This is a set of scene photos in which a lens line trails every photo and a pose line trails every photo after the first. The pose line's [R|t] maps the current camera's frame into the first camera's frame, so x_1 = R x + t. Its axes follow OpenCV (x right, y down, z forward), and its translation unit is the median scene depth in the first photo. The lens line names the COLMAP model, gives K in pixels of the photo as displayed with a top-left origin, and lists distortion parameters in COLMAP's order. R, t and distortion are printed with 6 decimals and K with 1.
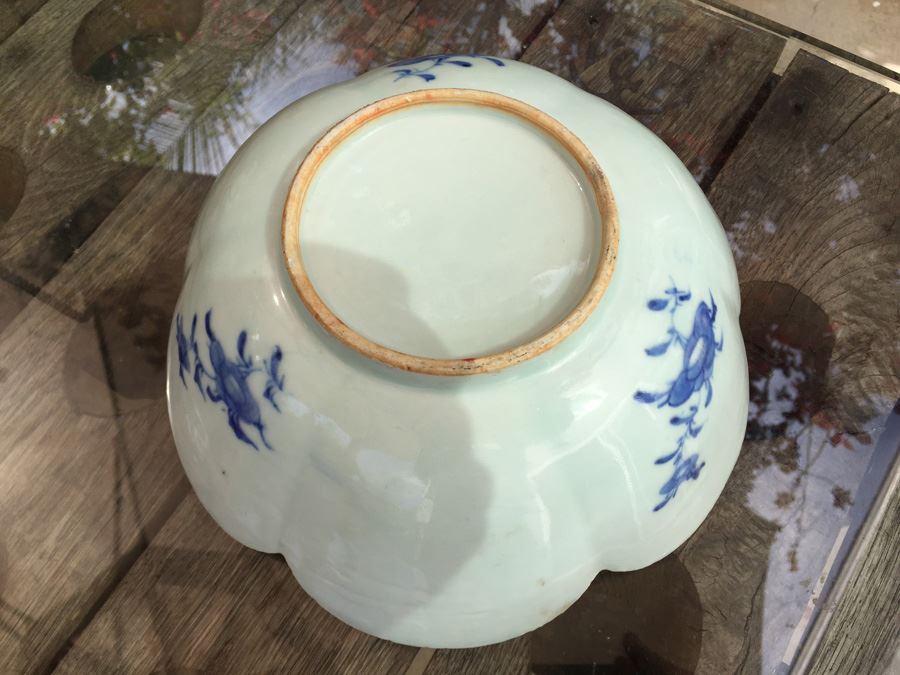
lens RADIAL K [[809.5, 0, 441.7], [0, 809.5, 334.3], [0, 0, 1]] dist [0.080383, -0.140848]
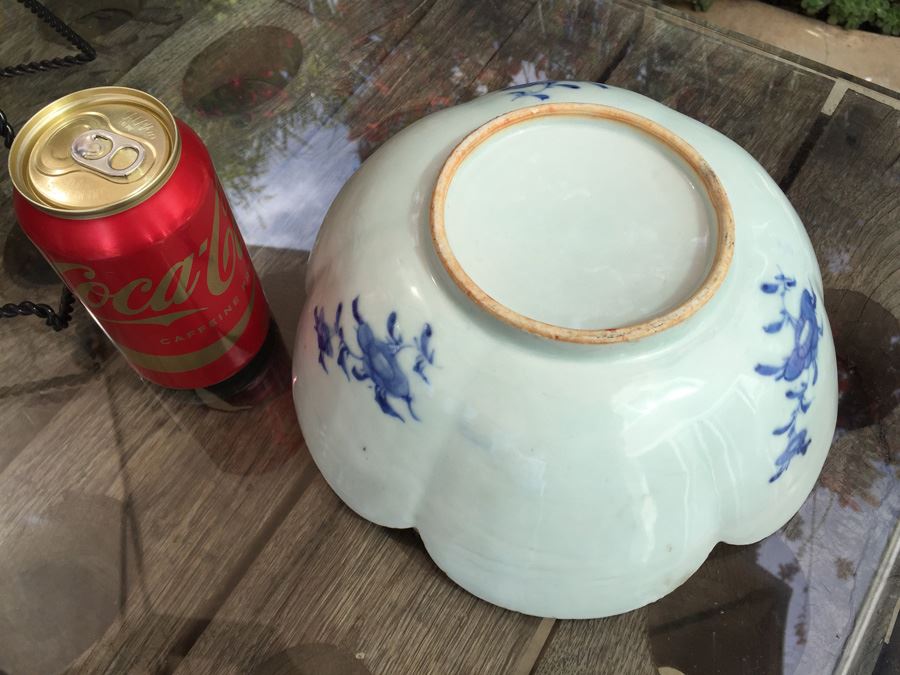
lens RADIAL K [[809.5, 0, 437.9], [0, 809.5, 333.3], [0, 0, 1]] dist [0.080383, -0.140848]
pose [[0.999911, -0.000388, 0.013310, -0.193906], [0.001684, 0.995236, -0.097484, 0.128547], [-0.013209, 0.097498, 0.995148, -0.086087]]
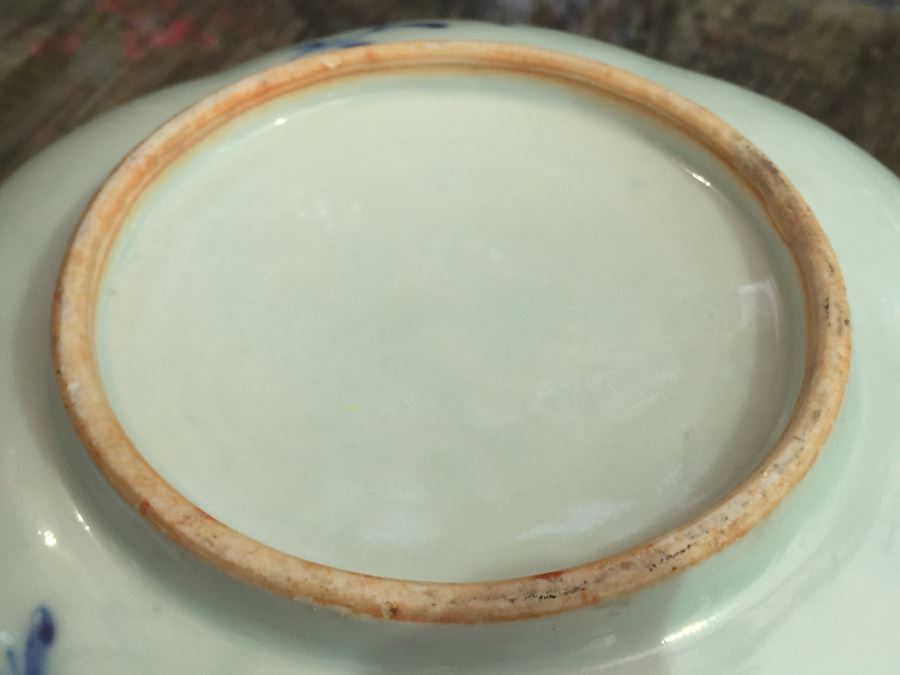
lens RADIAL K [[1380.3, 0, 436.0], [0, 1380.3, 321.5], [0, 0, 1]] dist [0.050819, 0.000000]
pose [[0.993945, -0.075480, 0.079845, -0.055975], [0.096575, 0.946718, -0.307242, 0.102237], [-0.052400, 0.313093, 0.948276, 0.305596]]
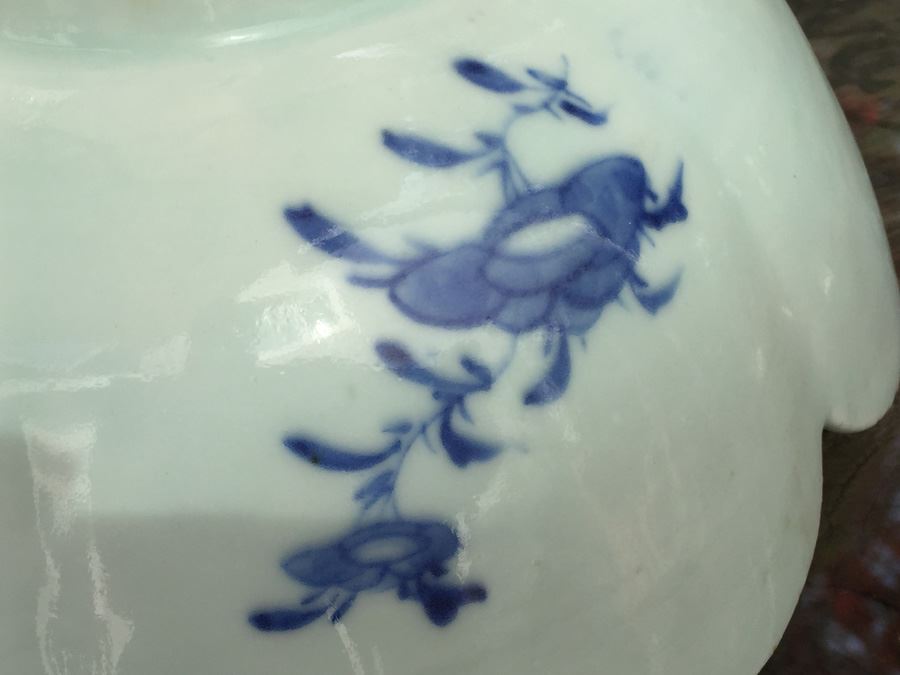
lens RADIAL K [[1380.3, 0, 450.5], [0, 1380.3, 337.0], [0, 0, 1]] dist [0.050819, 0.000000]
pose [[0.892391, 0.302351, -0.334995, 0.488776], [-0.416923, 0.836455, -0.355693, 0.289841], [0.172664, 0.457085, 0.872503, 0.488711]]
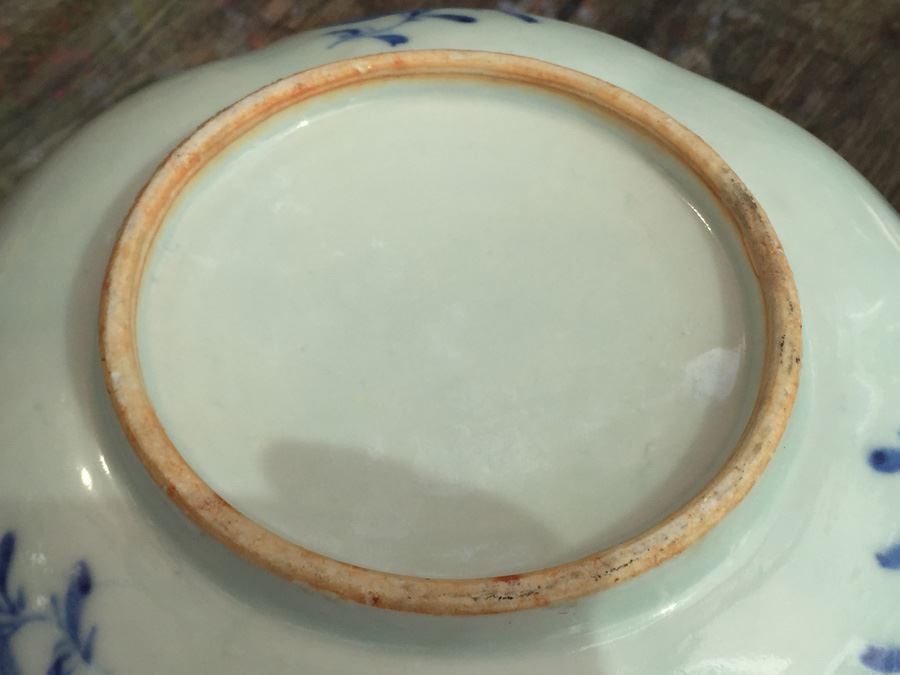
lens RADIAL K [[1380.3, 0, 436.2], [0, 1380.3, 313.4], [0, 0, 1]] dist [0.050819, 0.000000]
pose [[0.998887, -0.012634, 0.045454, -0.035680], [0.021543, 0.979311, -0.201212, 0.036879], [-0.041971, 0.201967, 0.978493, 0.191310]]
